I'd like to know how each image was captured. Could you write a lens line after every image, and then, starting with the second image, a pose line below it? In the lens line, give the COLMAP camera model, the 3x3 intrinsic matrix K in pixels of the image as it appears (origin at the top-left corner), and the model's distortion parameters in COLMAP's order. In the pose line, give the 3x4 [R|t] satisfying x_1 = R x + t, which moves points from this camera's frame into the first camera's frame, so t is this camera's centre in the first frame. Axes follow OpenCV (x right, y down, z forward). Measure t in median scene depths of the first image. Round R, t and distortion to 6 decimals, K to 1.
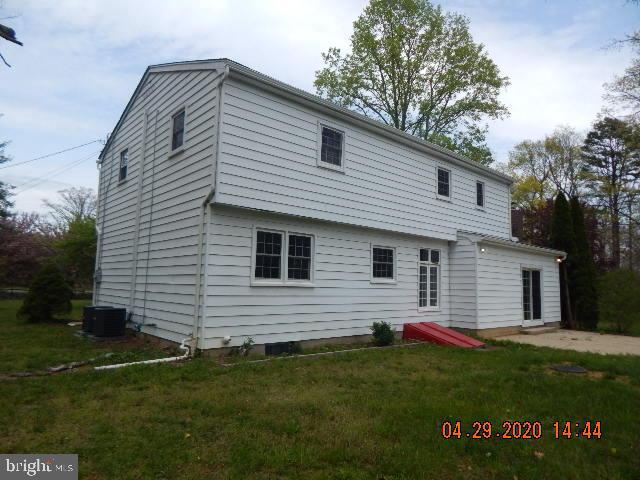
lens RADIAL K [[421.2, 0, 320.0], [0, 421.2, 240.8], [0, 0, 1]] dist [0.005005, -0.008984]
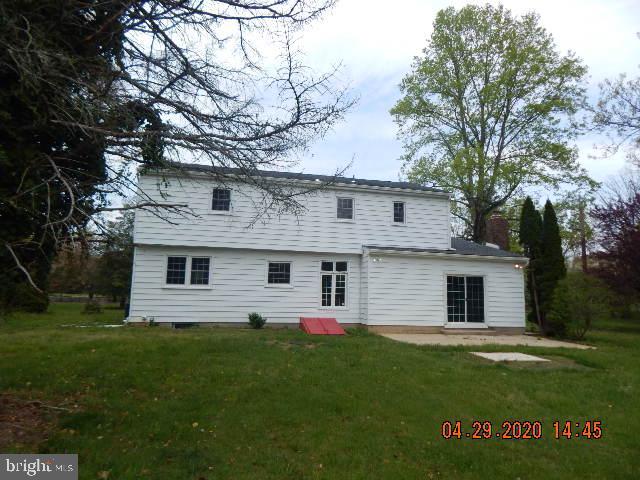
lens RADIAL K [[421.2, 0, 320.2], [0, 421.2, 239.4], [0, 0, 1]] dist [0.005005, -0.008984]
pose [[0.875603, -0.065063, -0.478630, 0.912661], [0.046766, 0.997651, -0.050063, 0.016146], [0.480763, 0.021451, 0.876588, -0.162558]]
